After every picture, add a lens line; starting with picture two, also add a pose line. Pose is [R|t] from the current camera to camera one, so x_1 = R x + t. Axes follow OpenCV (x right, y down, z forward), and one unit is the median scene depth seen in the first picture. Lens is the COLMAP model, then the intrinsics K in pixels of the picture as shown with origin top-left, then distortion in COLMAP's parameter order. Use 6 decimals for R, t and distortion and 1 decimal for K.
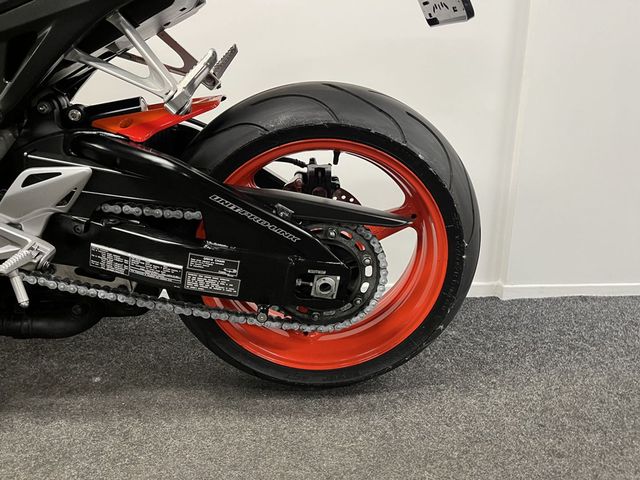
lens RADIAL K [[484.9, 0, 320.0], [0, 484.9, 240.0], [0, 0, 1]] dist [0.073155, -0.102353]
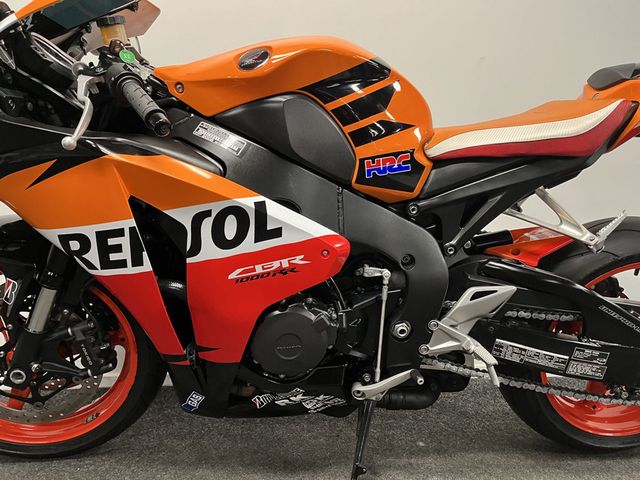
lens RADIAL K [[485.6, 0, 313.6], [0, 485.6, 243.8], [0, 0, 1]] dist [0.069007, -0.095519]
pose [[0.999991, -0.000546, -0.004287, -0.915889], [0.000014, 0.992394, -0.123106, -0.083567], [0.004321, 0.123105, 0.992384, -0.375190]]
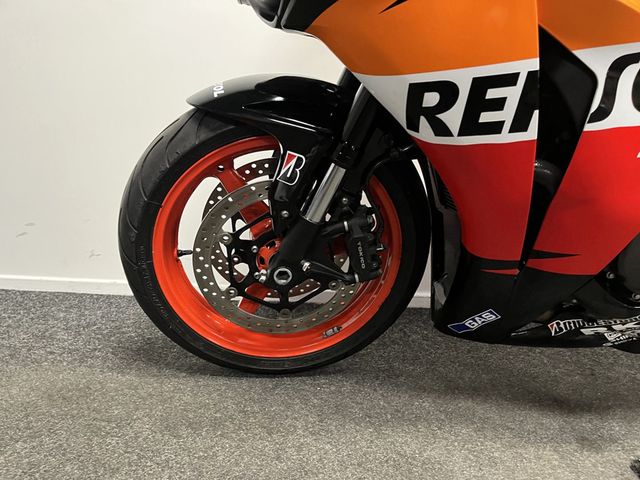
lens RADIAL K [[484.9, 0, 320.0], [0, 484.9, 240.0], [0, 0, 1]] dist [0.073155, -0.102353]
pose [[0.996826, 0.059143, -0.053297, -1.554207], [-0.059650, 0.998187, -0.007982, 0.027265], [0.052728, 0.011136, 0.998547, -0.104506]]
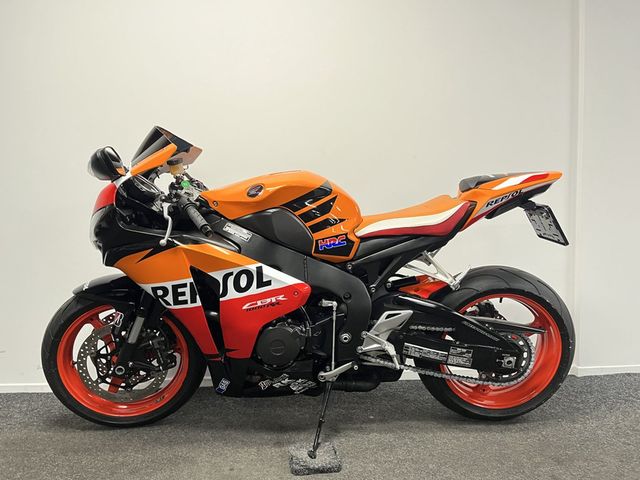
lens RADIAL K [[484.9, 0, 320.0], [0, 484.9, 240.0], [0, 0, 1]] dist [0.073155, -0.102353]
pose [[0.999063, -0.024820, -0.035442, -0.723294], [0.017349, 0.980174, -0.197379, -0.020434], [0.039639, 0.196580, 0.979686, -1.249801]]
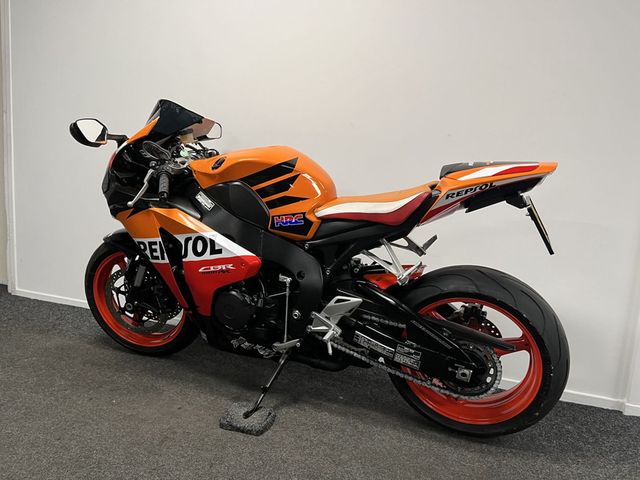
lens RADIAL K [[484.9, 0, 320.0], [0, 484.9, 240.0], [0, 0, 1]] dist [0.073155, -0.102353]
pose [[0.904770, 0.101242, -0.413692, 0.238688], [-0.154861, 0.983053, -0.098111, -0.146900], [0.396748, 0.152833, 0.905115, -1.049287]]
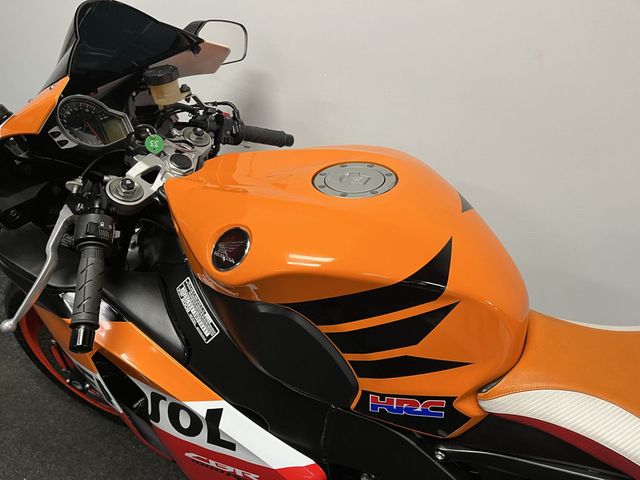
lens RADIAL K [[484.9, 0, 320.0], [0, 484.9, 240.0], [0, 0, 1]] dist [0.073155, -0.102353]
pose [[0.863814, 0.324341, -0.385524, -0.644500], [-0.234159, 0.936005, 0.262800, -0.845898], [0.446089, -0.136736, 0.884482, 0.013838]]
